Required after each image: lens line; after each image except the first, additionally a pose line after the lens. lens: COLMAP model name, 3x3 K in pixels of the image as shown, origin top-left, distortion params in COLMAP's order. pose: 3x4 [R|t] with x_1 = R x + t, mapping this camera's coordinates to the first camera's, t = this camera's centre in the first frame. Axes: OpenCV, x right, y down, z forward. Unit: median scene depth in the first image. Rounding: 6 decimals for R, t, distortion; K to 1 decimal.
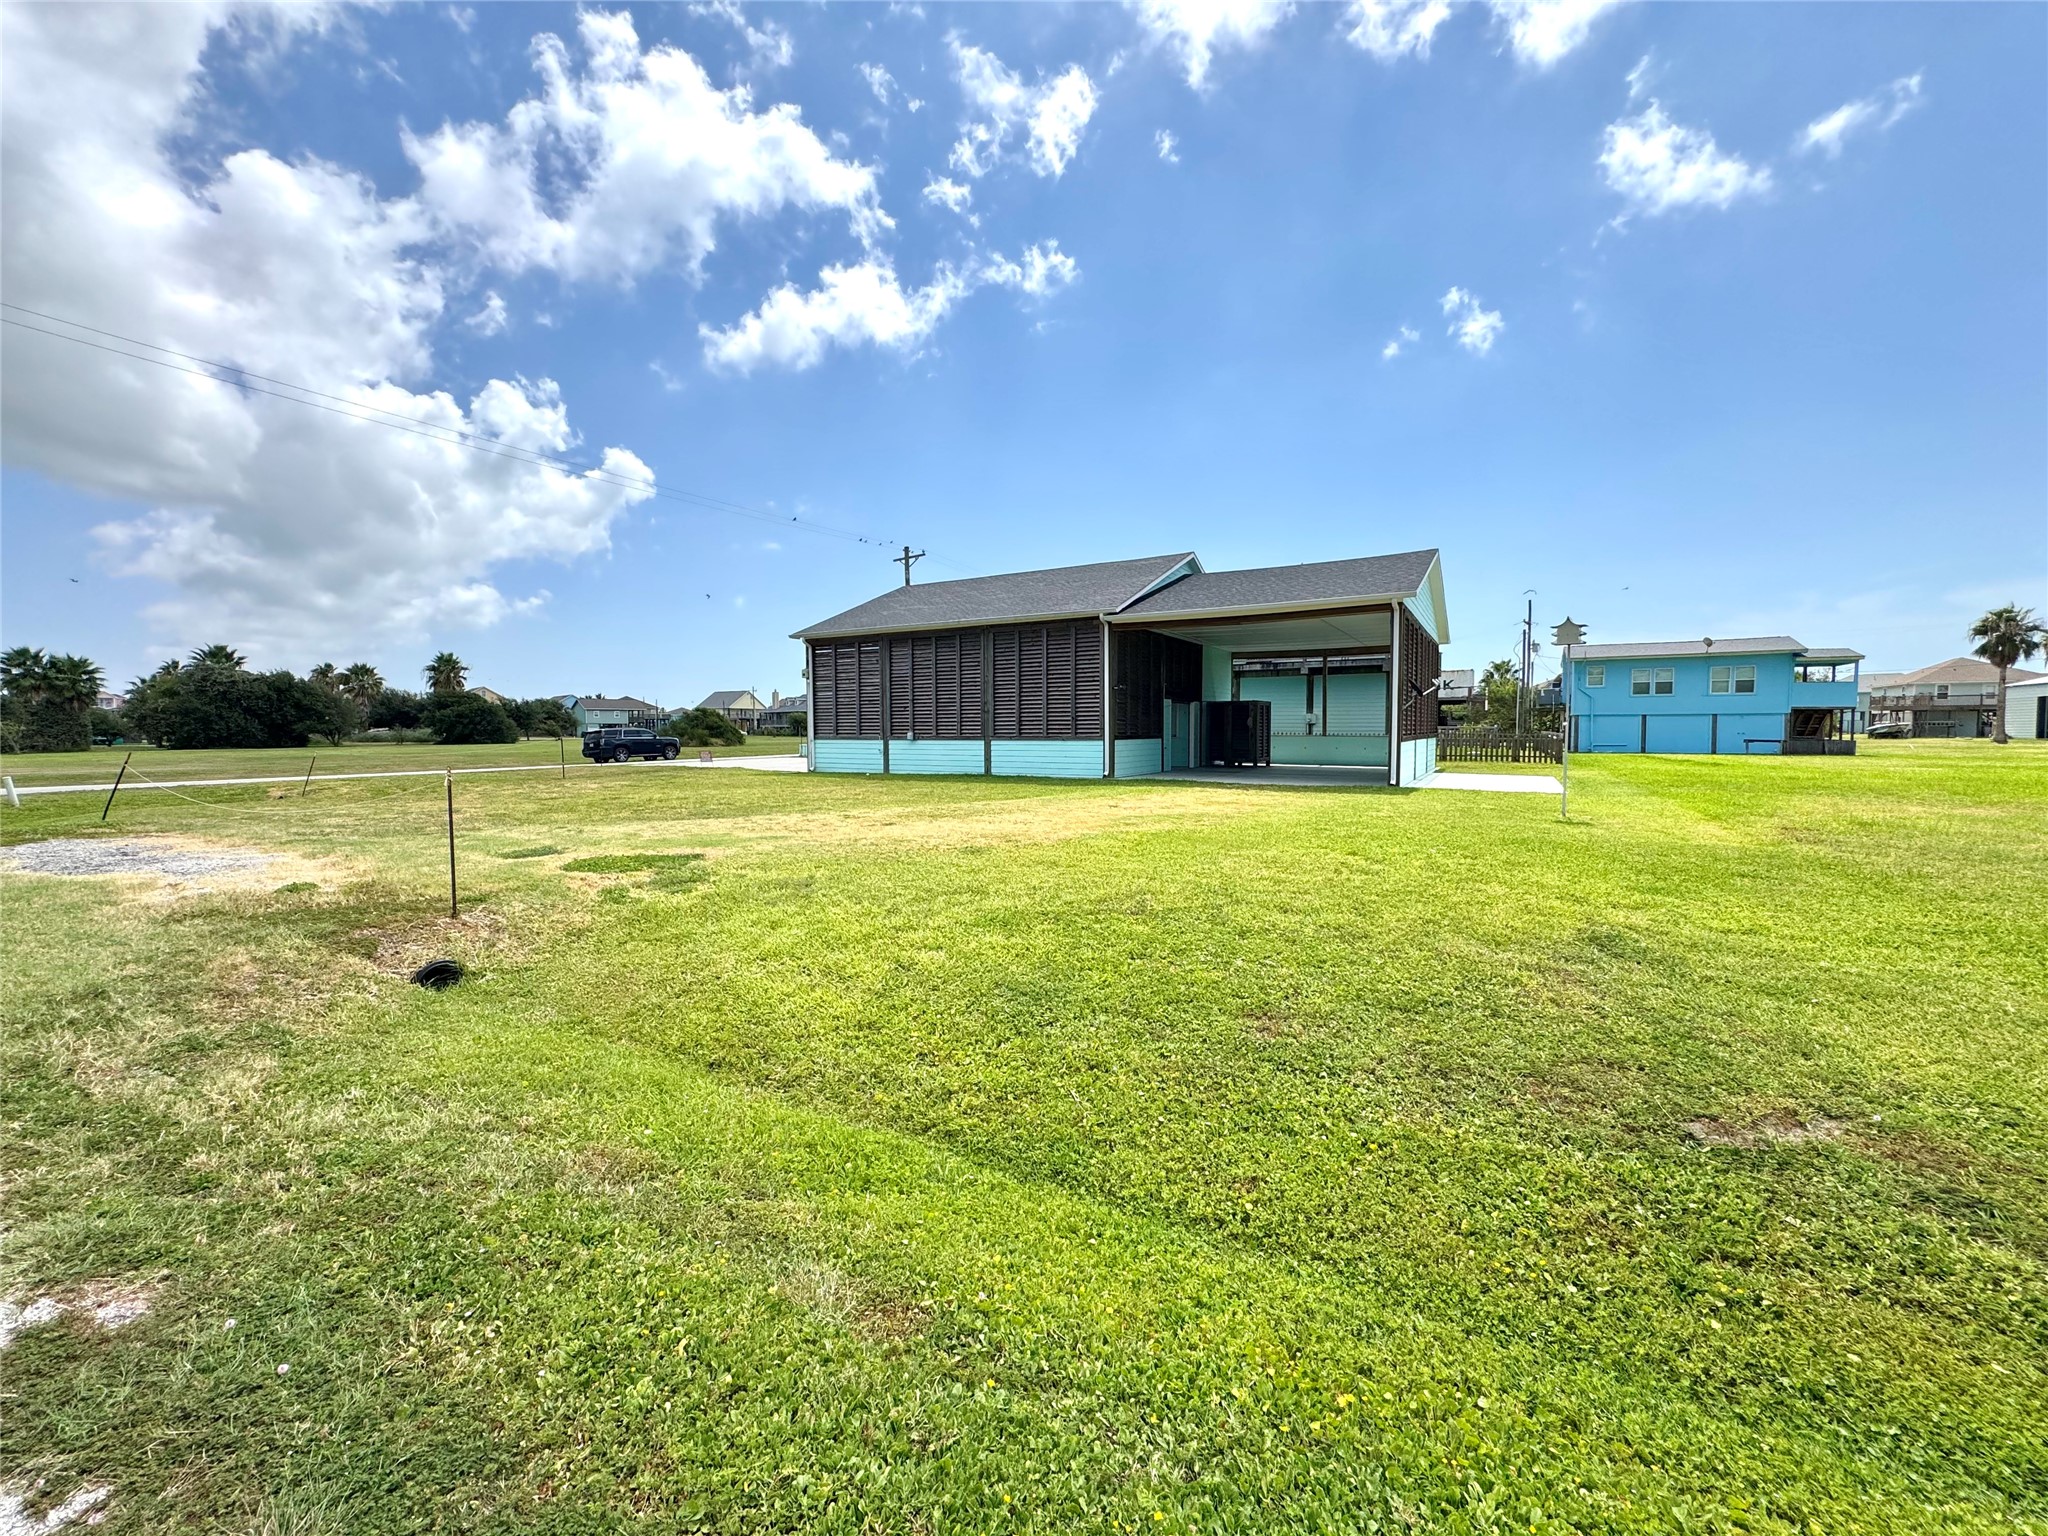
lens RADIAL K [[820.8, 0, 1020.3], [0, 820.8, 765.6], [0, 0, 1]] dist [-0.002072, -0.000009]
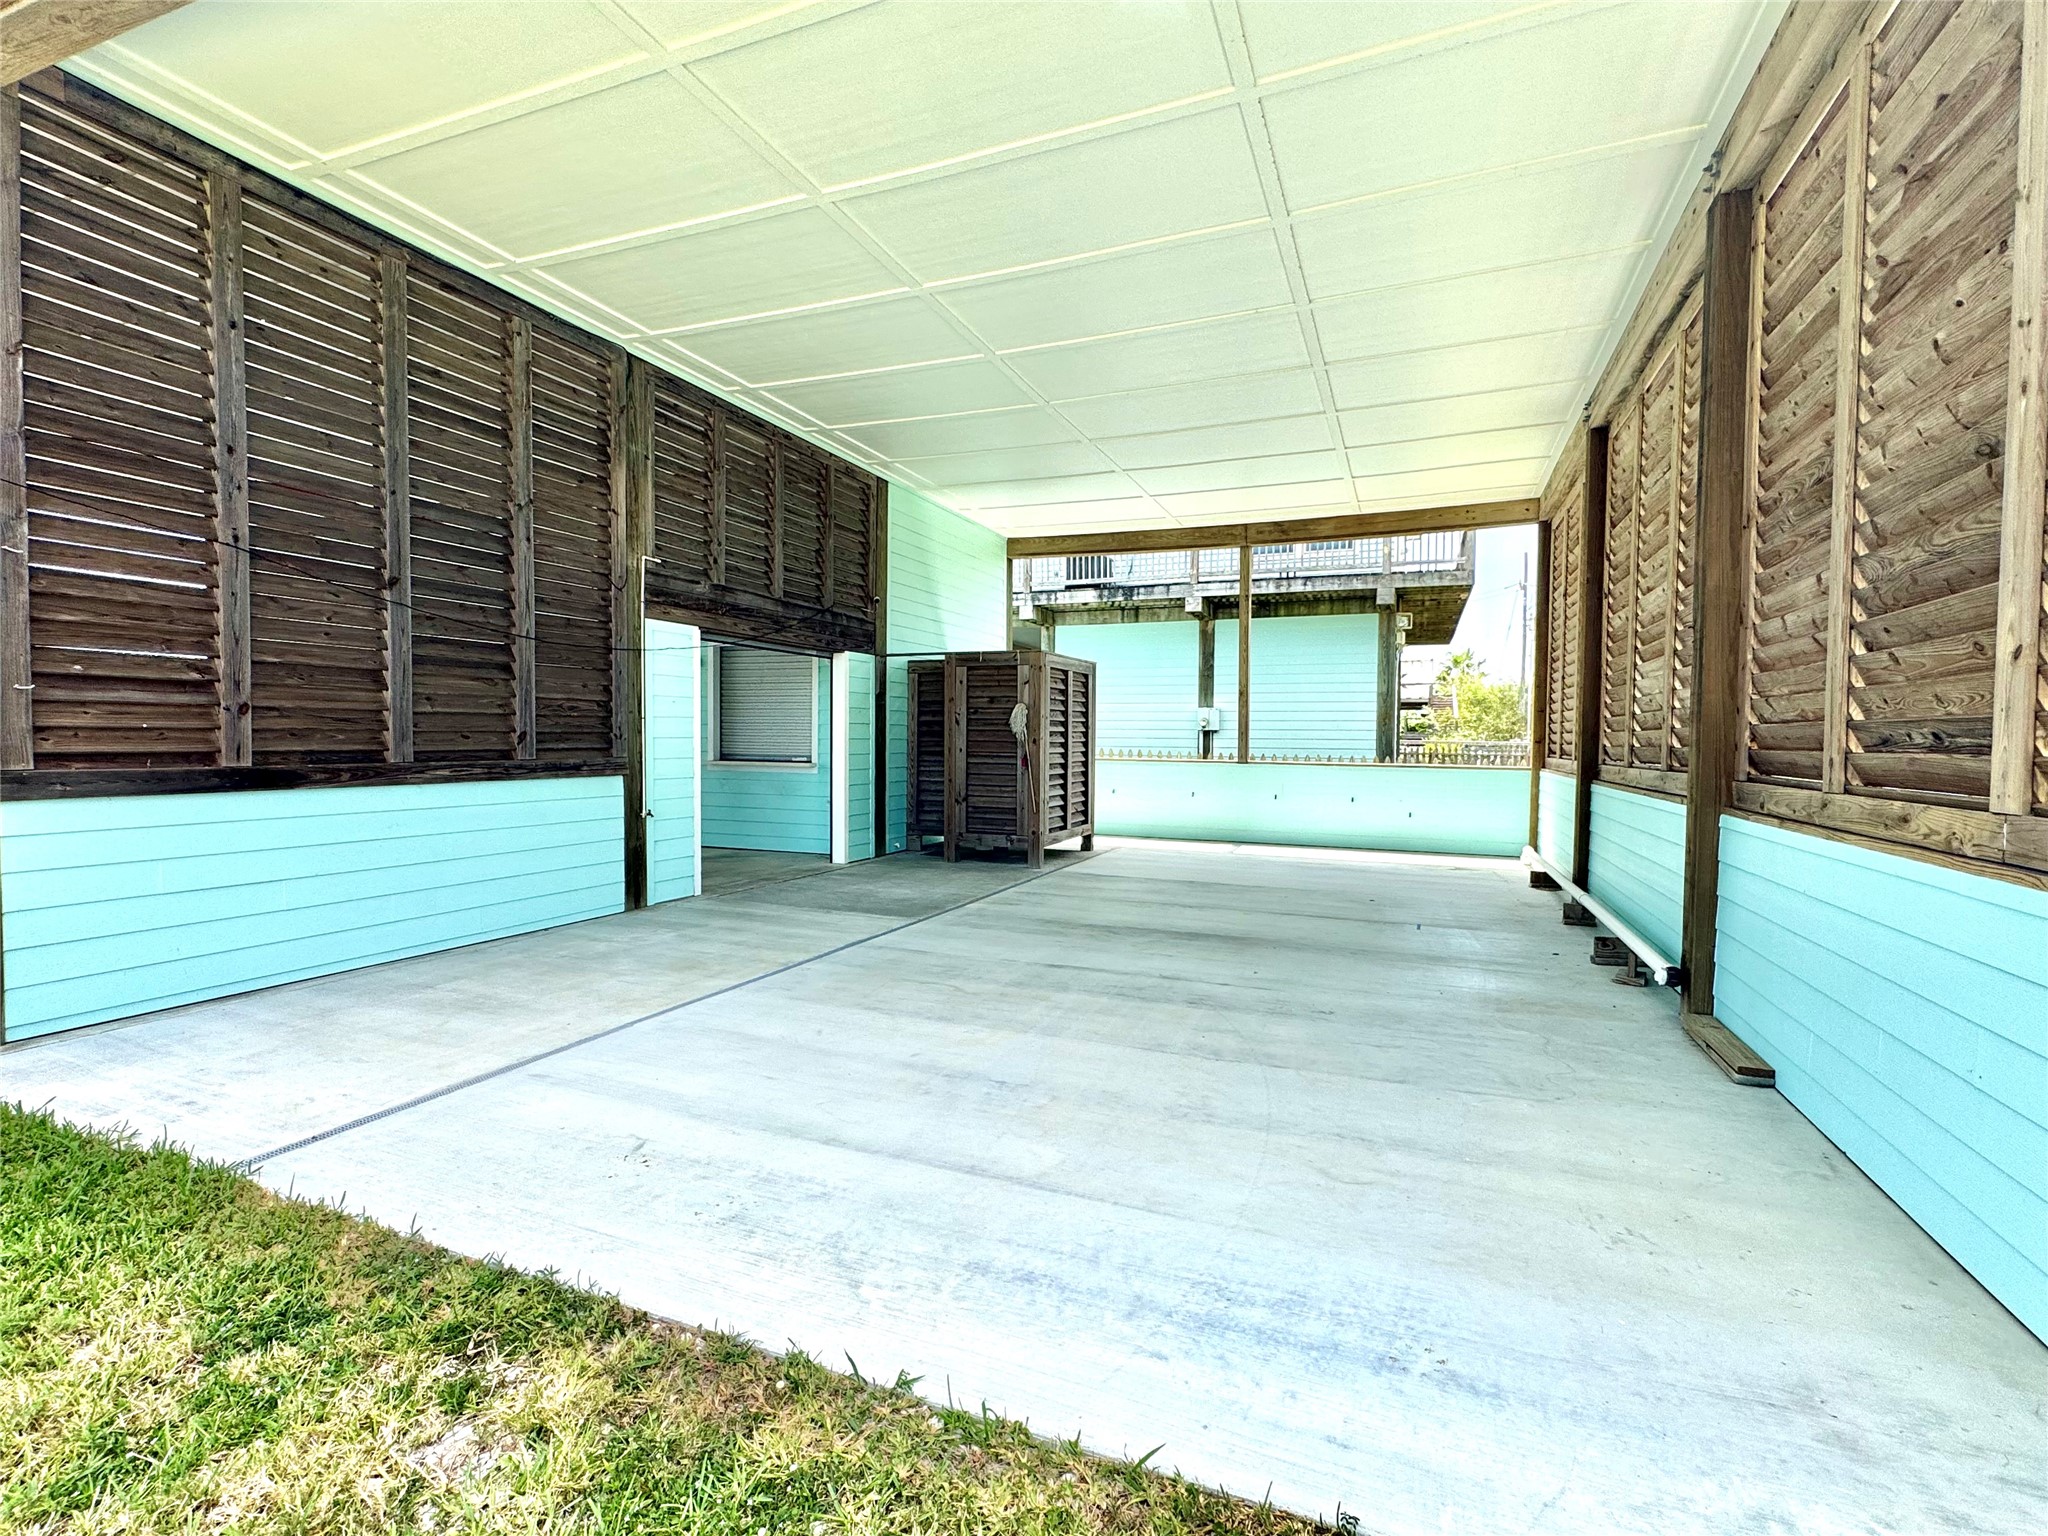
lens RADIAL K [[958.8, 0, 1020.9], [0, 958.8, 767.4], [0, 0, 1]] dist [-0.002998, 0.000024]
pose [[0.989247, 0.008498, 0.146008, 0.279805], [-0.006424, 0.999872, -0.014669, -0.036127], [-0.146114, 0.013573, 0.989175, 0.788317]]
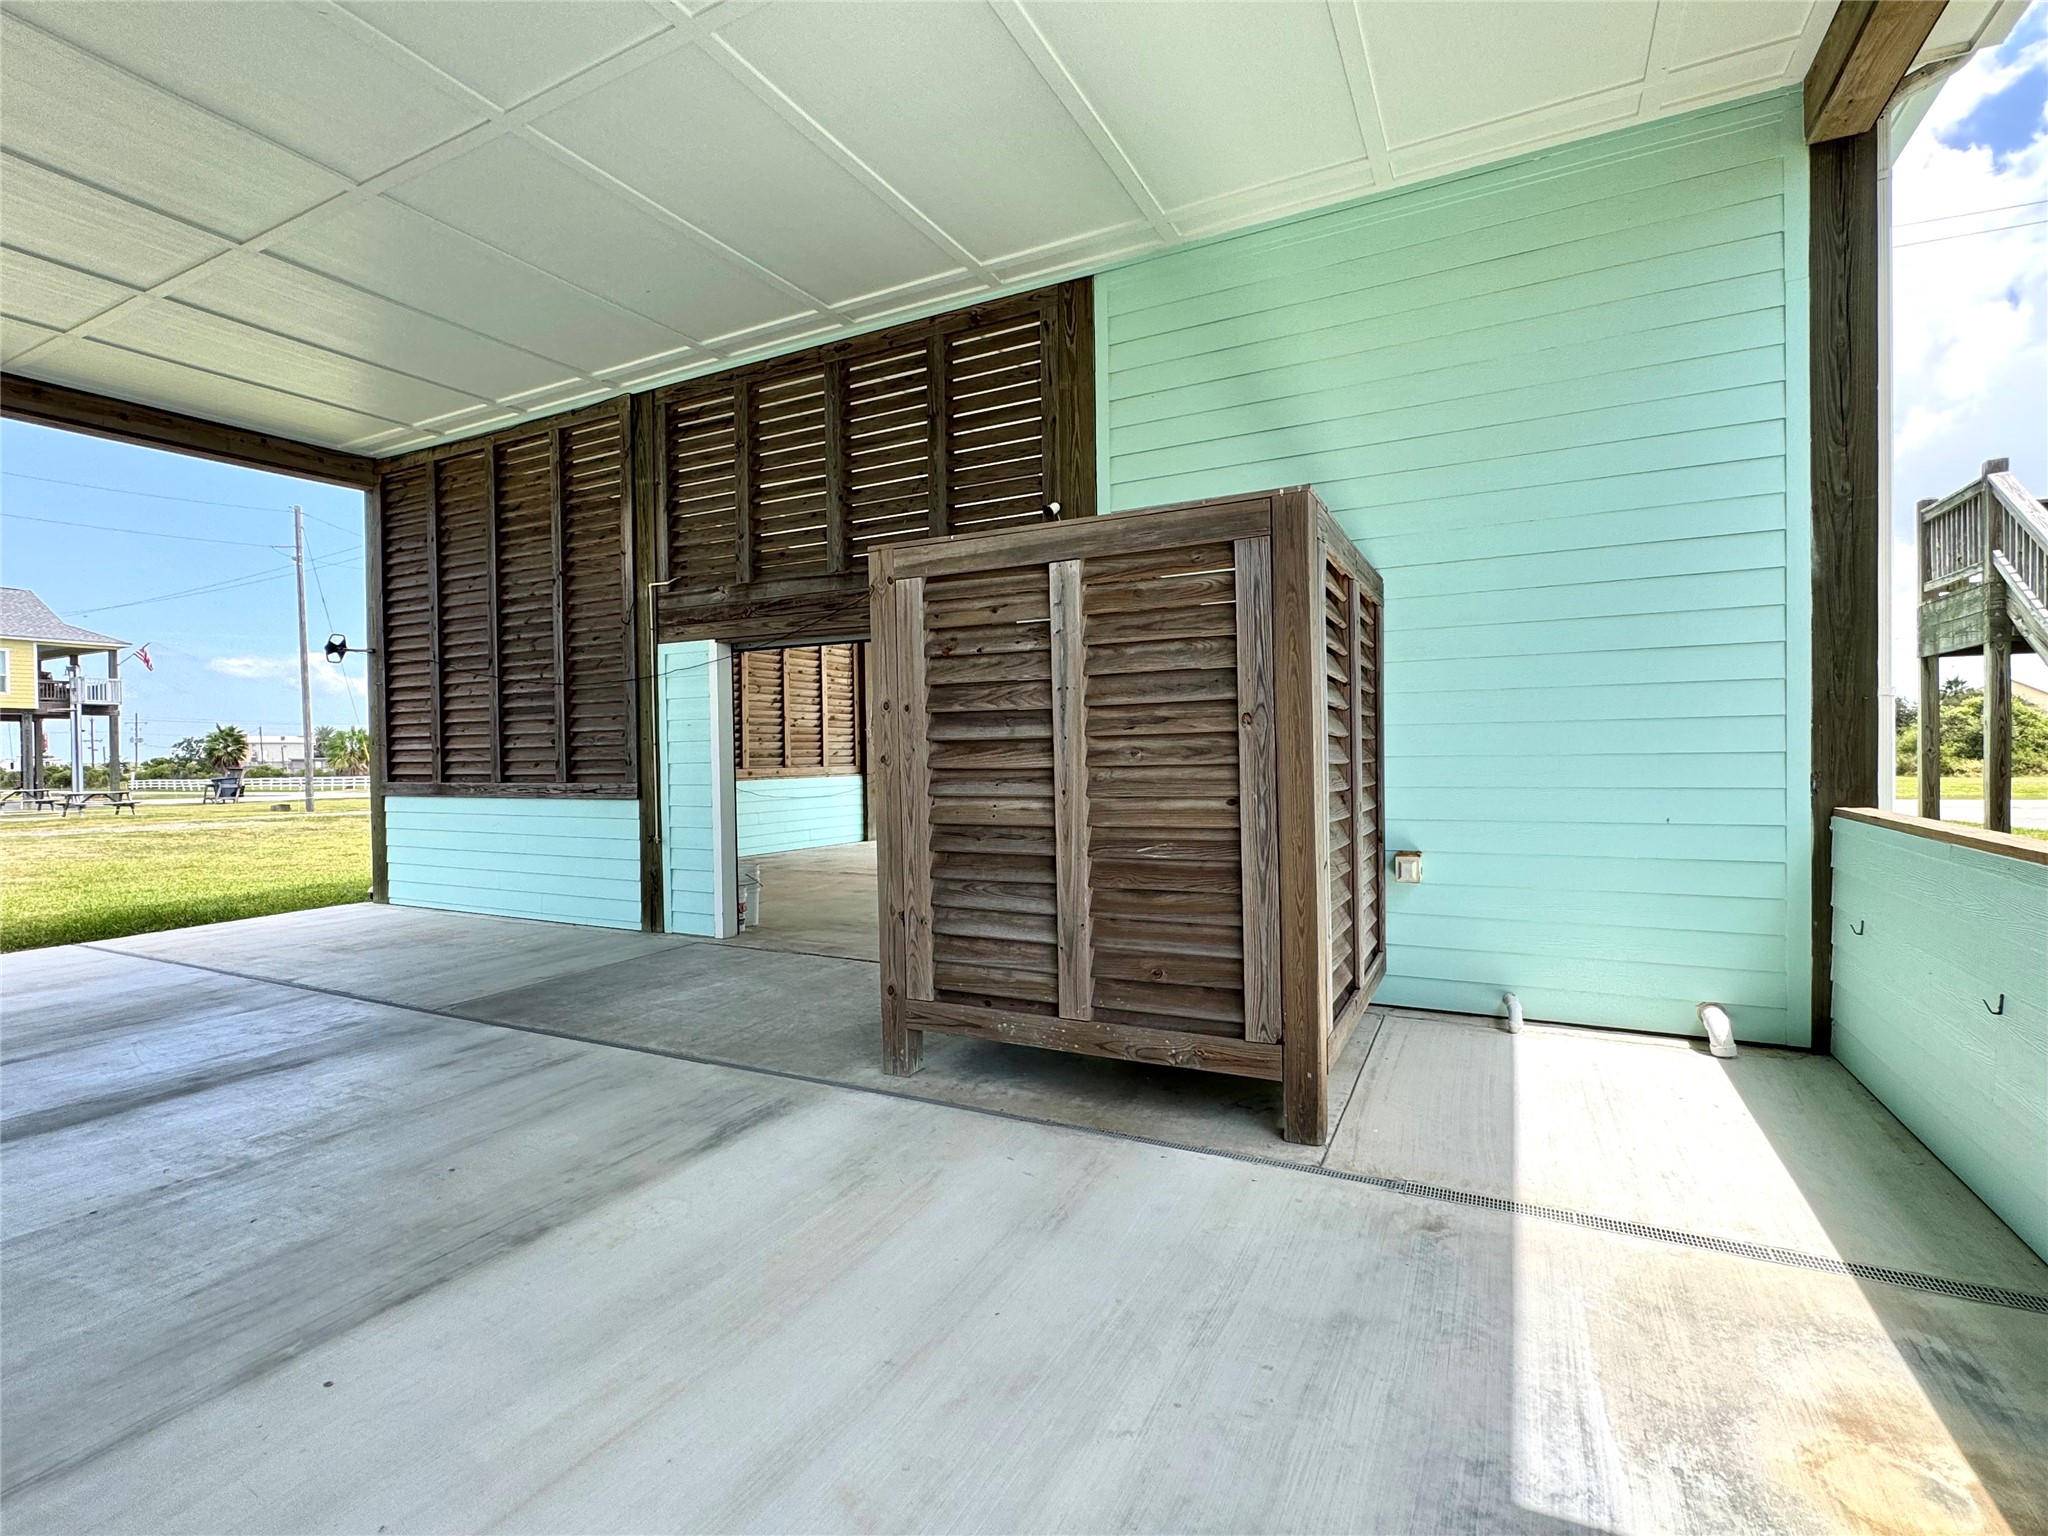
lens RADIAL K [[958.8, 0, 1020.9], [0, 958.8, 767.4], [0, 0, 1]] dist [-0.002998, 0.000024]
pose [[0.058564, 0.018500, -0.998112, 0.538995], [-0.031413, 0.999367, 0.016681, -0.058609], [0.997789, 0.030377, 0.059108, 1.240899]]
